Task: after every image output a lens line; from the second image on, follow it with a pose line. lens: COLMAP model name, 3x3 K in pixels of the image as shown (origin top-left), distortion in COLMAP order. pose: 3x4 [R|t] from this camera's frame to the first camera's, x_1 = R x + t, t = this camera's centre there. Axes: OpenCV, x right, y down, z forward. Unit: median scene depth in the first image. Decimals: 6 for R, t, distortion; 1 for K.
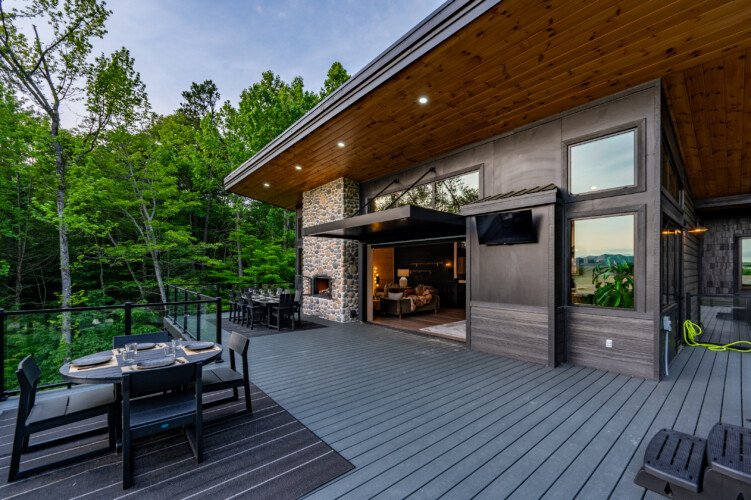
lens RADIAL K [[283.3, 0, 392.7], [0, 283.3, 260.9], [0, 0, 1]] dist [-0.000013, -0.000059]
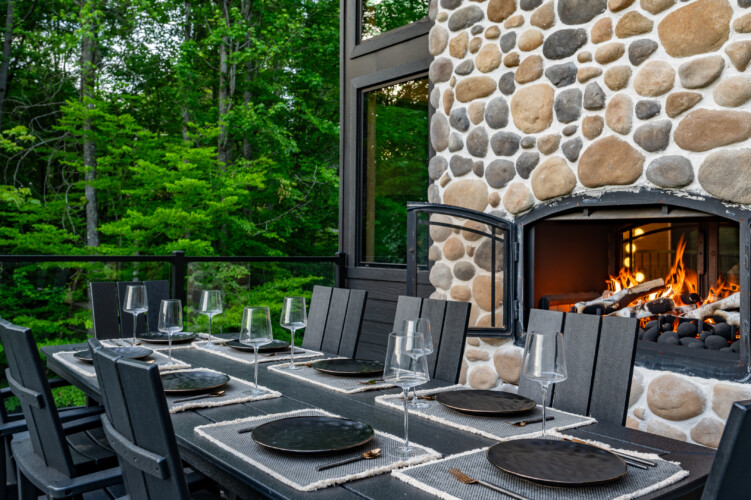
lens RADIAL K [[681.4, 0, 367.9], [0, 681.4, 232.9], [0, 0, 1]] dist [-0.005608, 0.002924]
pose [[0.993523, 0.013115, -0.112874, -0.464413], [-0.012222, 0.999888, 0.008599, 0.092104], [0.112974, -0.007163, 0.993572, 0.897087]]
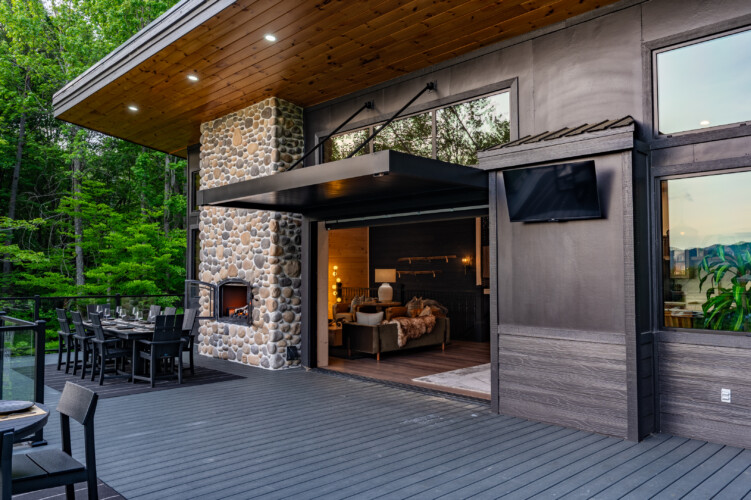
lens RADIAL K [[577.7, 0, 375.5], [0, 577.7, 250.0], [0, 0, 1]] dist [-0.008459, 0.001817]
pose [[0.999824, 0.007755, -0.017105, 0.041190], [-0.008011, 0.999856, -0.014972, 0.011547], [0.016986, 0.015107, 0.999742, -0.095816]]
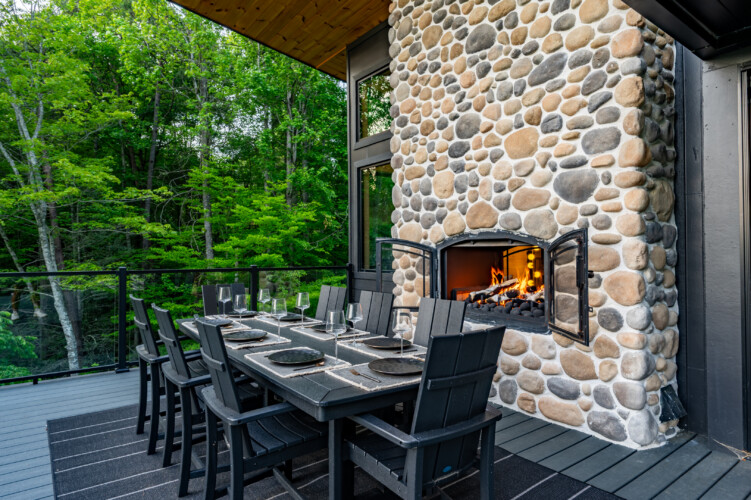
lens RADIAL K [[442.2, 0, 375.5], [0, 442.2, 250.0], [0, 0, 1]] dist [0.004256, 0.000655]
pose [[0.989942, -0.000994, -0.141473, -0.405570], [0.003732, 0.999811, 0.019086, 0.077442], [0.141428, -0.019422, 0.989758, 0.810774]]
